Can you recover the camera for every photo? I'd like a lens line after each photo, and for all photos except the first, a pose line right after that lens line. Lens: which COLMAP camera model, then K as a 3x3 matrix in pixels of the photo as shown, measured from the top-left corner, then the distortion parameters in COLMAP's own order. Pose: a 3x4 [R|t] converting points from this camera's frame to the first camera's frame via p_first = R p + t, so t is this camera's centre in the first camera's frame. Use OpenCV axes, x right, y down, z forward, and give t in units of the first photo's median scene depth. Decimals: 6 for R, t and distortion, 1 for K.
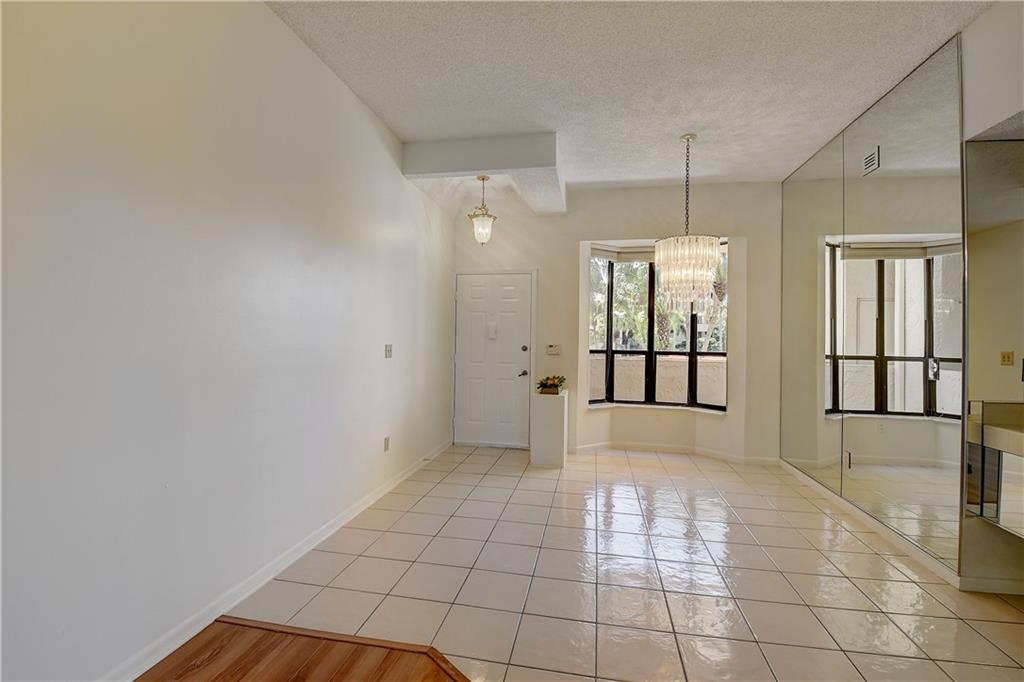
lens RADIAL K [[453.2, 0, 506.8], [0, 453.2, 330.3], [0, 0, 1]] dist [0.016412, -0.024869]
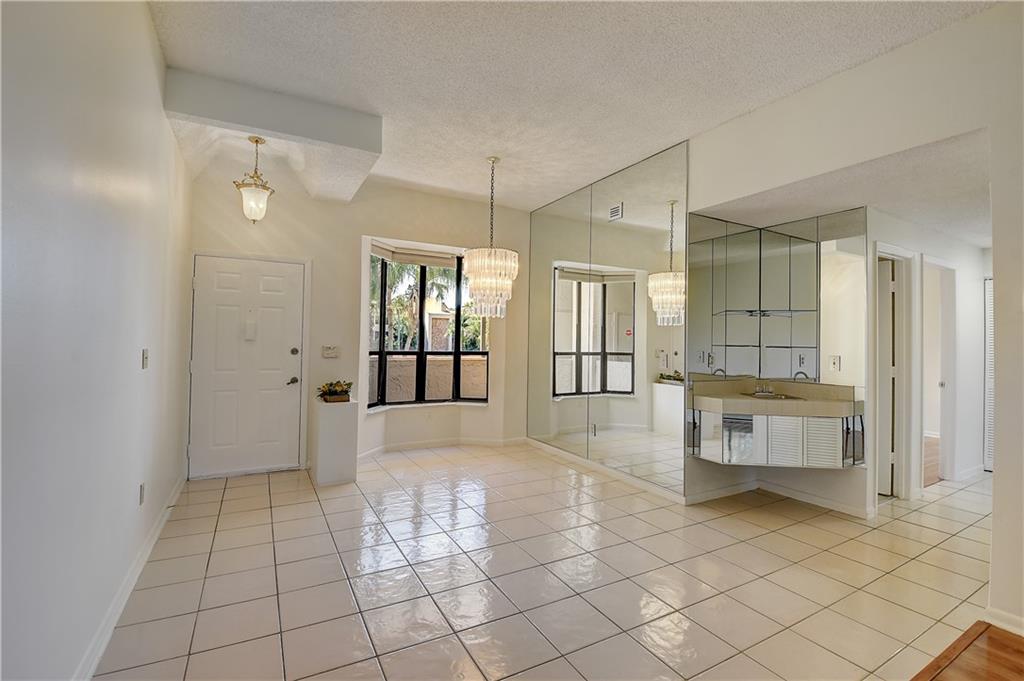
lens RADIAL K [[453.2, 0, 506.8], [0, 453.2, 329.8], [0, 0, 1]] dist [0.016412, -0.024869]
pose [[0.762964, 0.012582, 0.646319, -0.230730], [-0.012465, 0.999911, -0.004751, -0.001248], [-0.646321, -0.004432, 0.763053, 0.099581]]
